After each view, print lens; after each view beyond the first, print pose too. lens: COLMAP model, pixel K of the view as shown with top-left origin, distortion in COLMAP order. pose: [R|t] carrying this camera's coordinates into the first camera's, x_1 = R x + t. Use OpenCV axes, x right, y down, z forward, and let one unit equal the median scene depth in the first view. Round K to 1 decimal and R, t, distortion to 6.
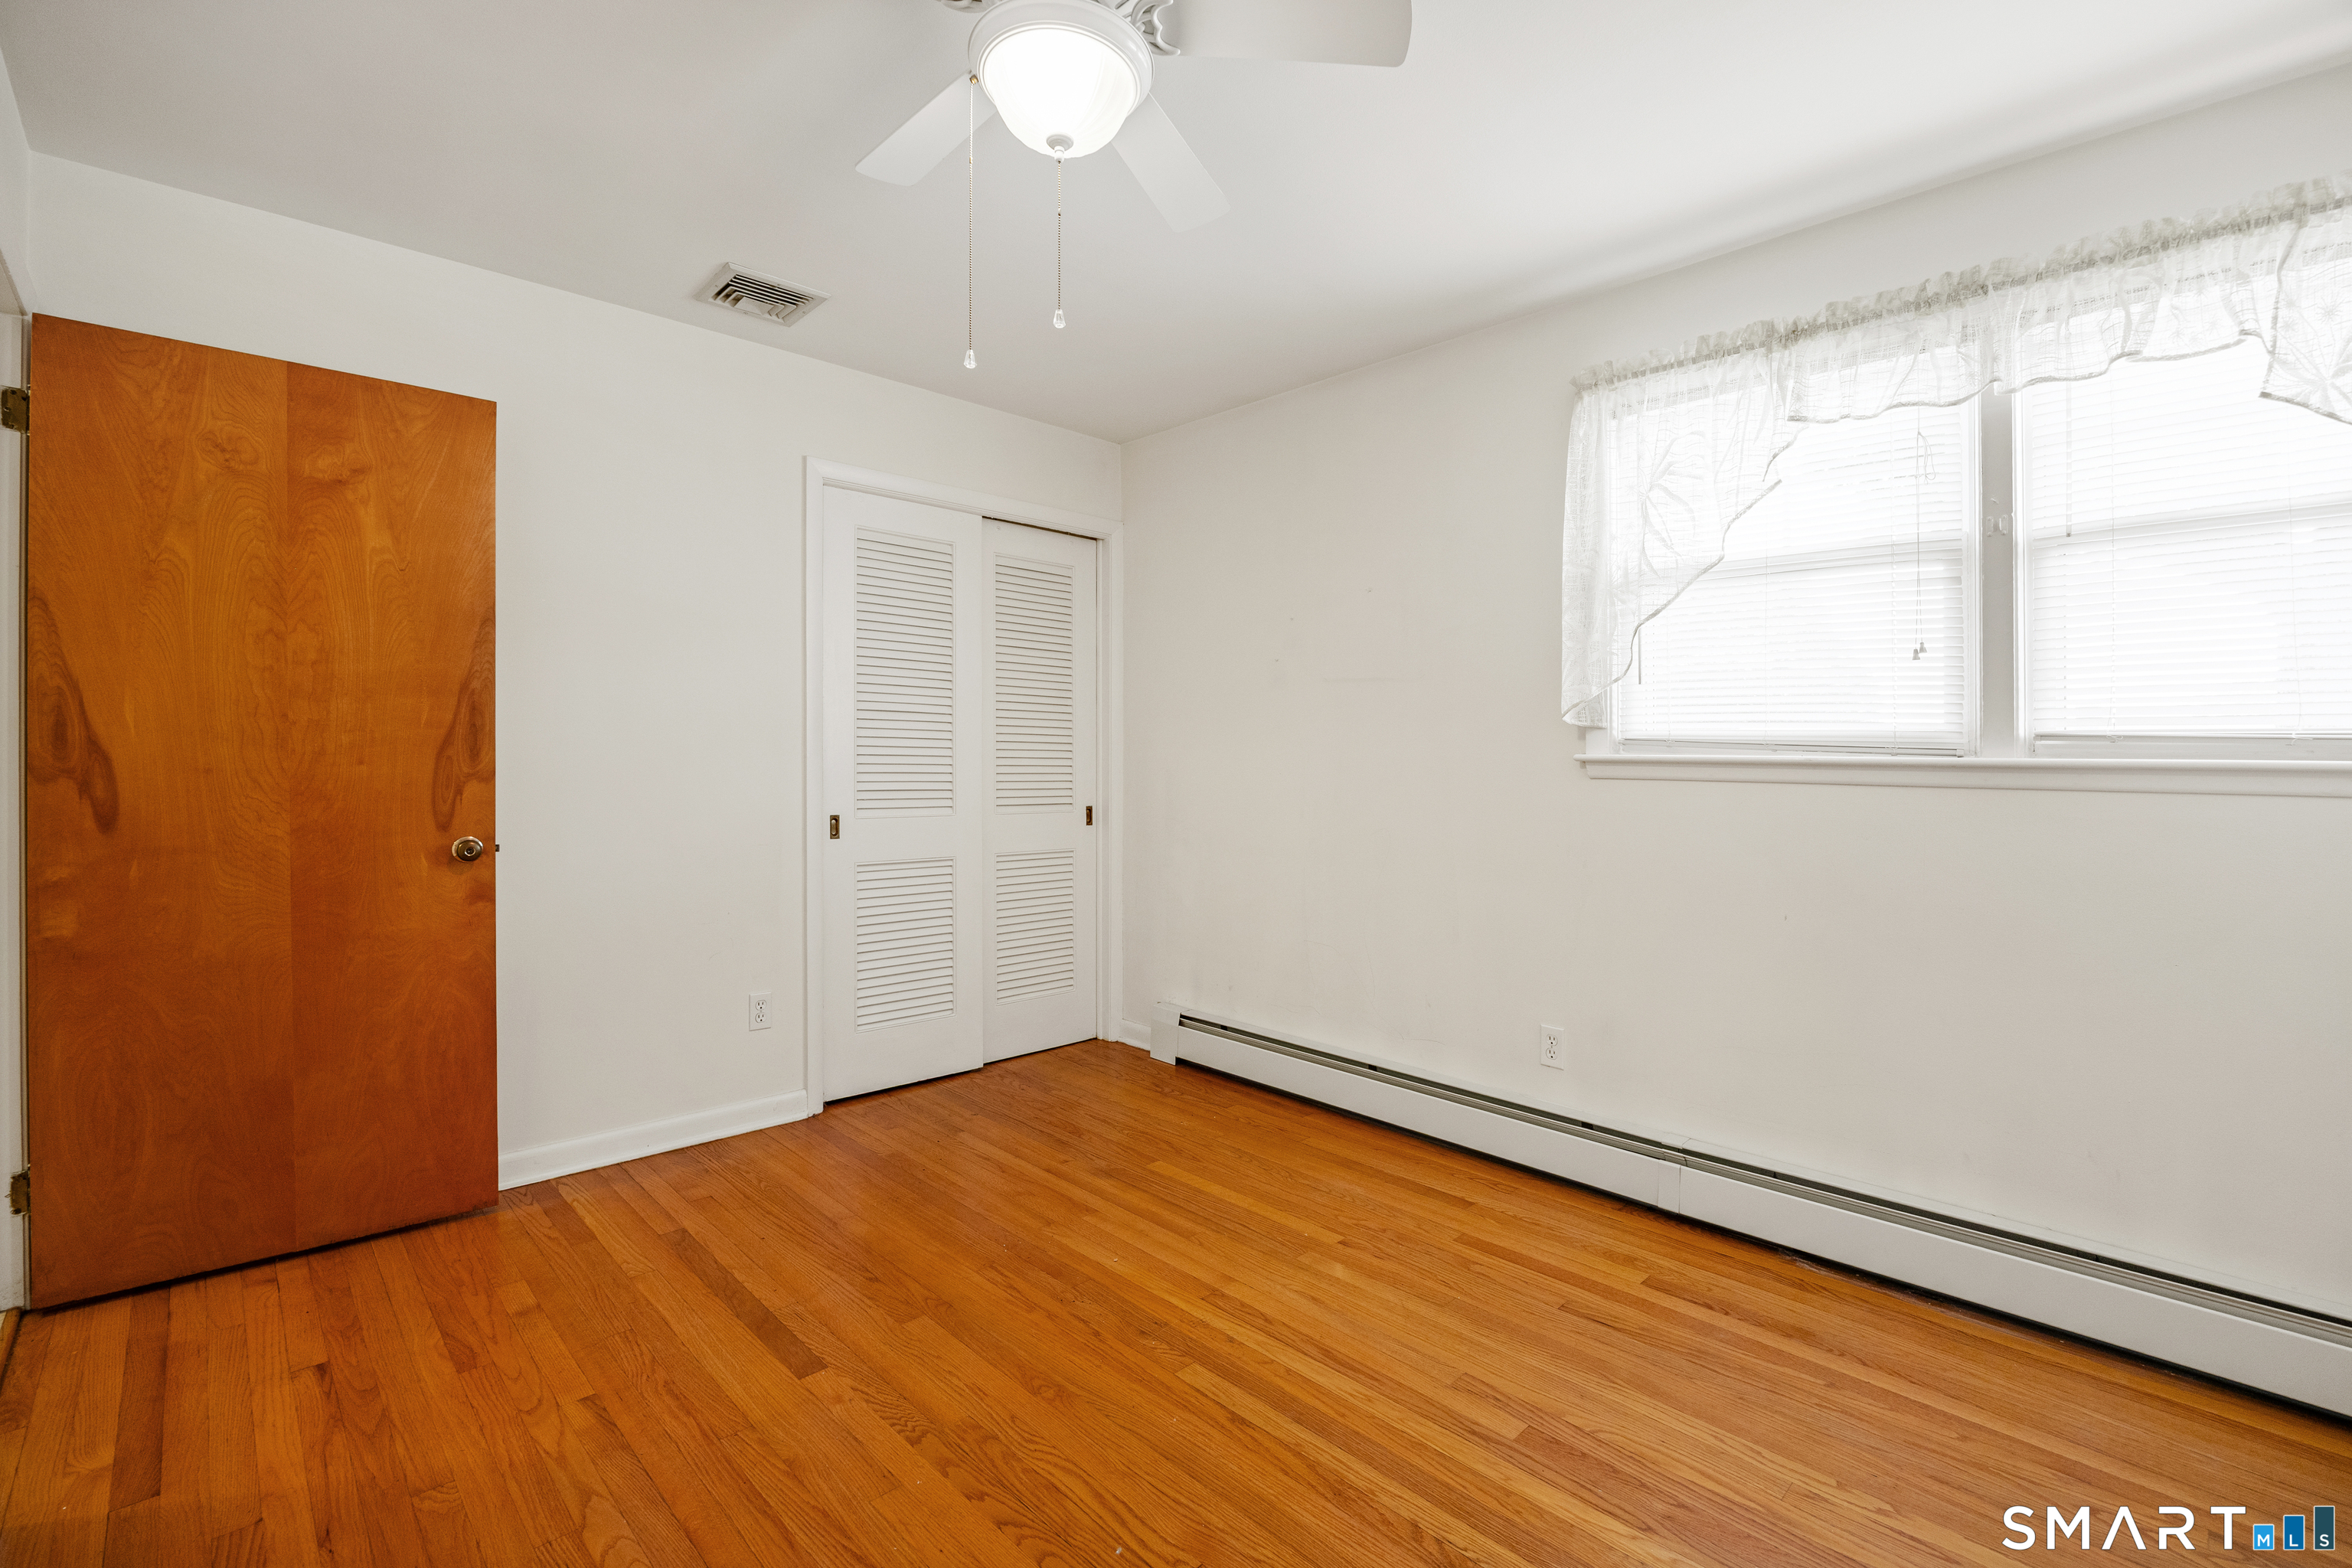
lens RADIAL K [[1047.8, 0, 1189.0], [0, 1047.8, 761.1], [0, 0, 1]] dist [-0.008726, 0.001327]
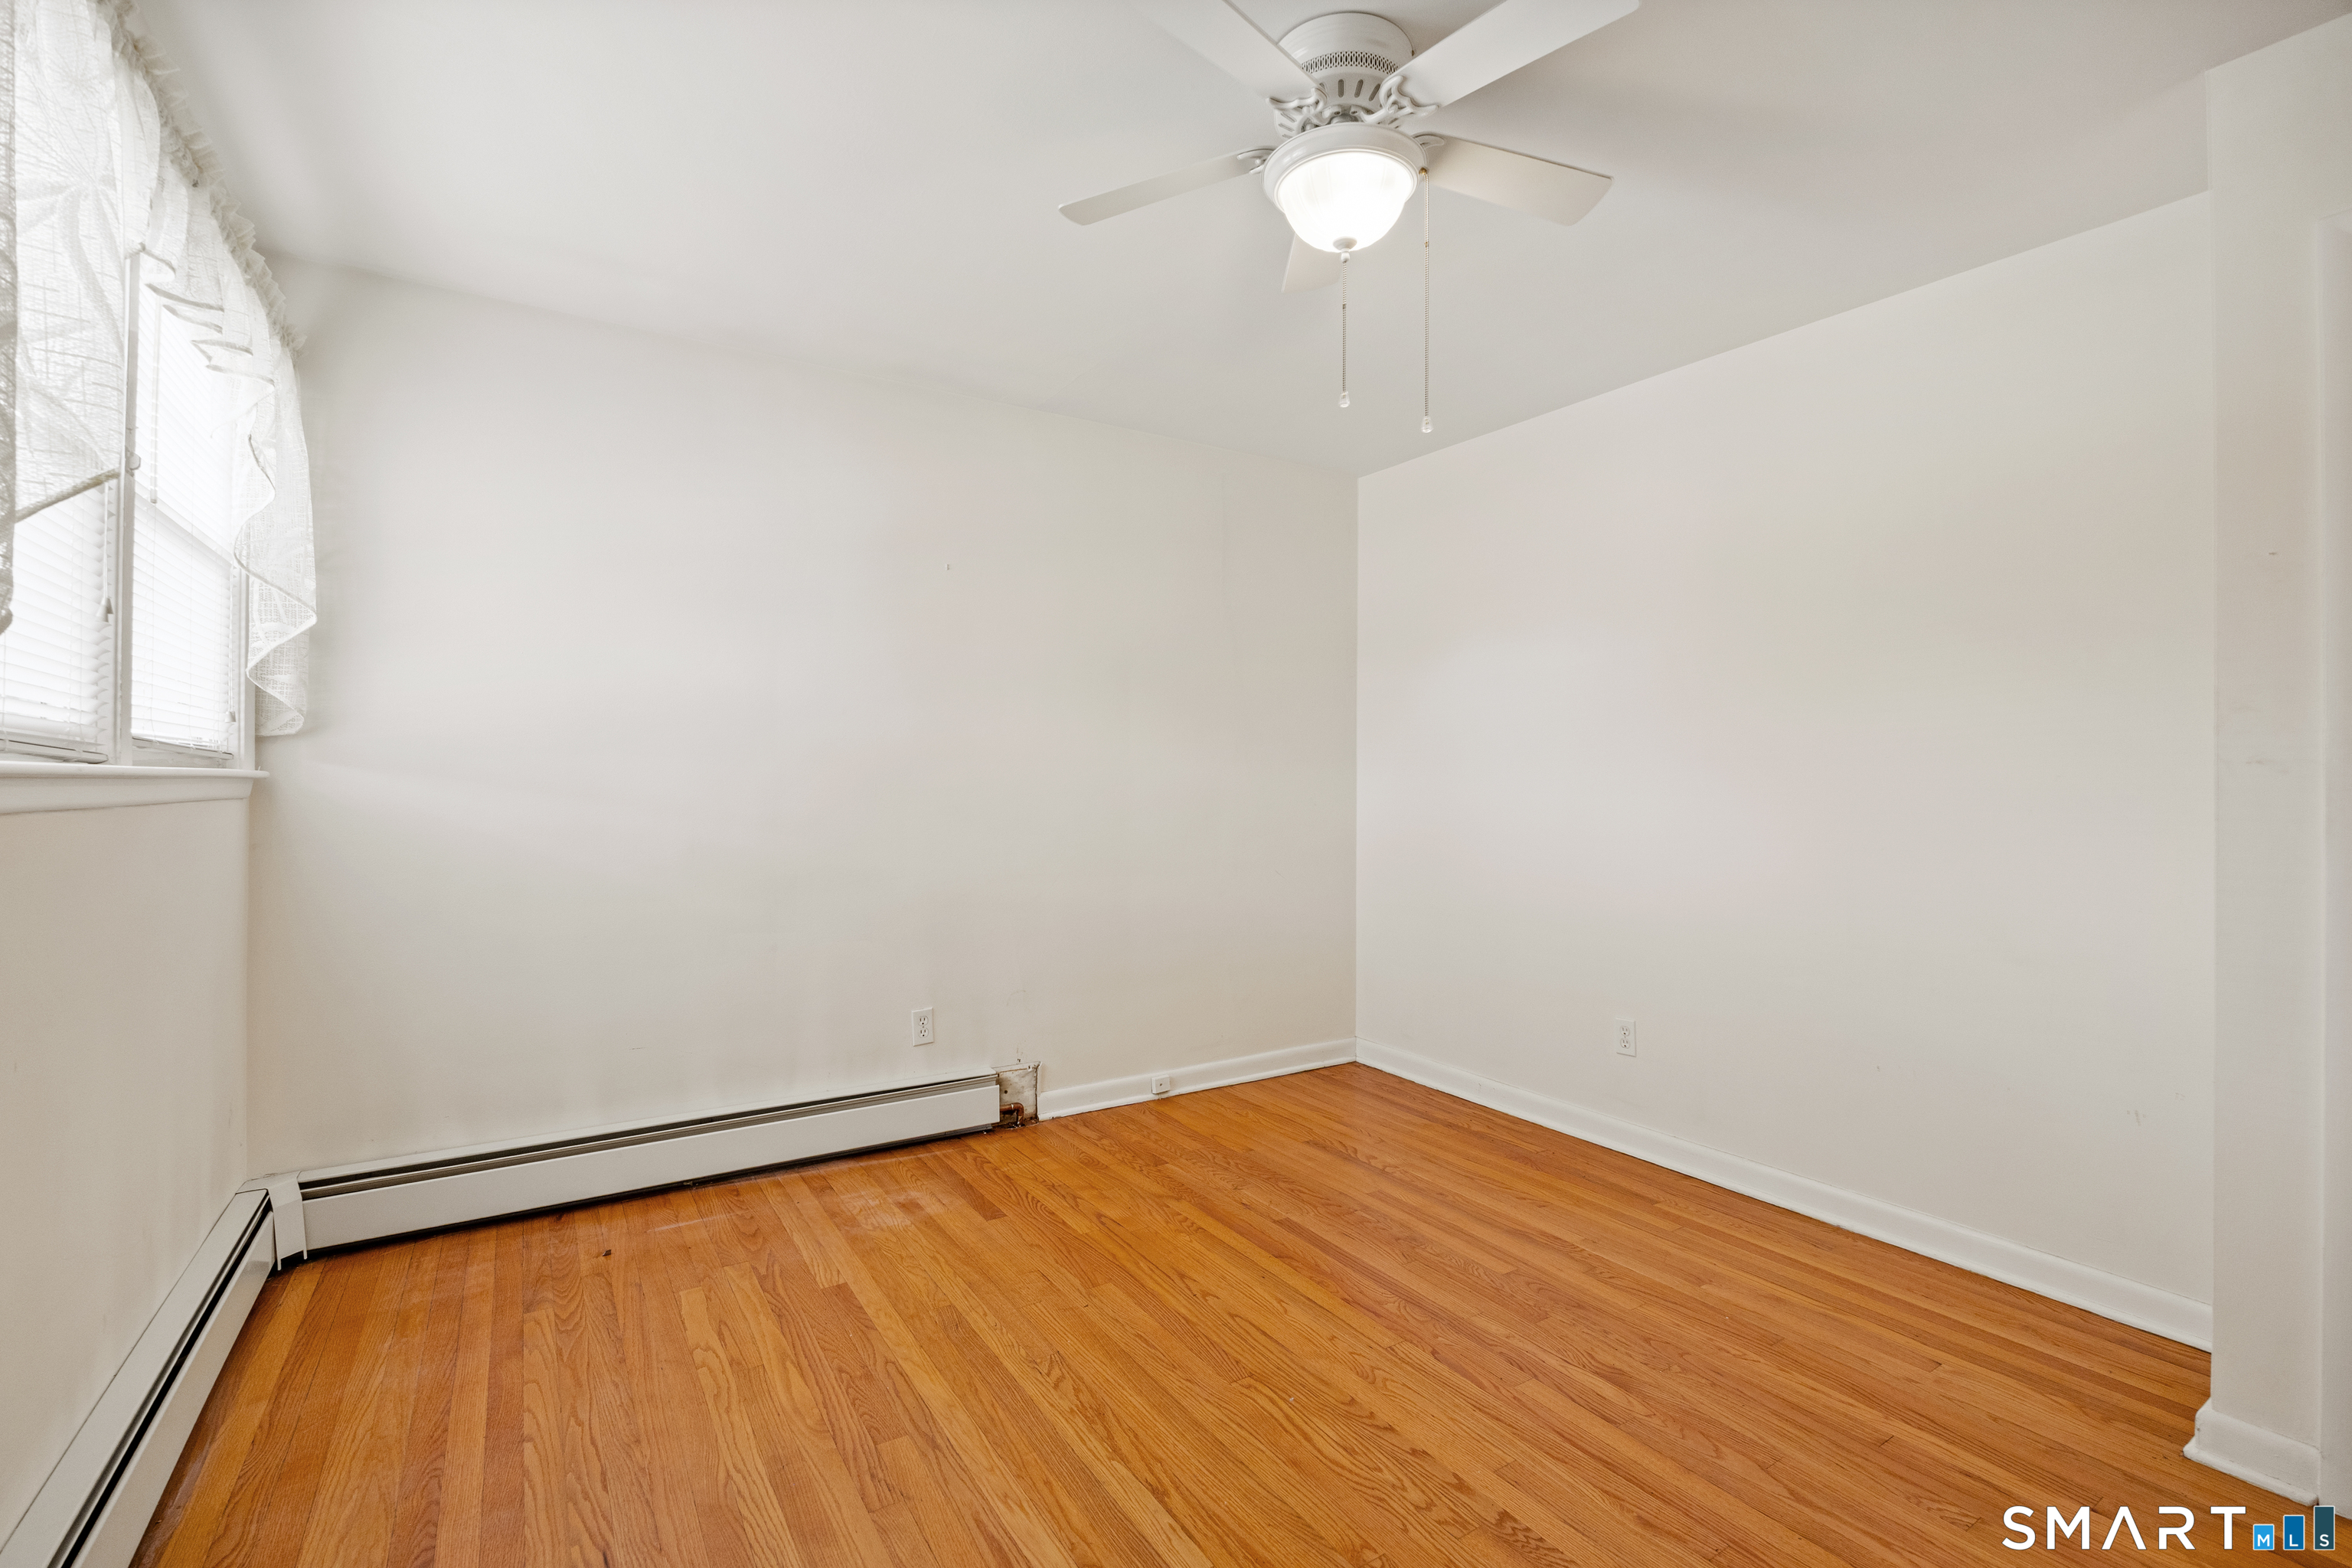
lens RADIAL K [[1047.8, 0, 1172.6], [0, 1047.8, 782.2], [0, 0, 1]] dist [-0.008726, 0.001327]
pose [[-0.979186, -0.014433, 0.202450, -0.120501], [-0.013325, 0.999888, 0.006837, -0.007988], [-0.202526, 0.003997, -0.979269, 1.588051]]
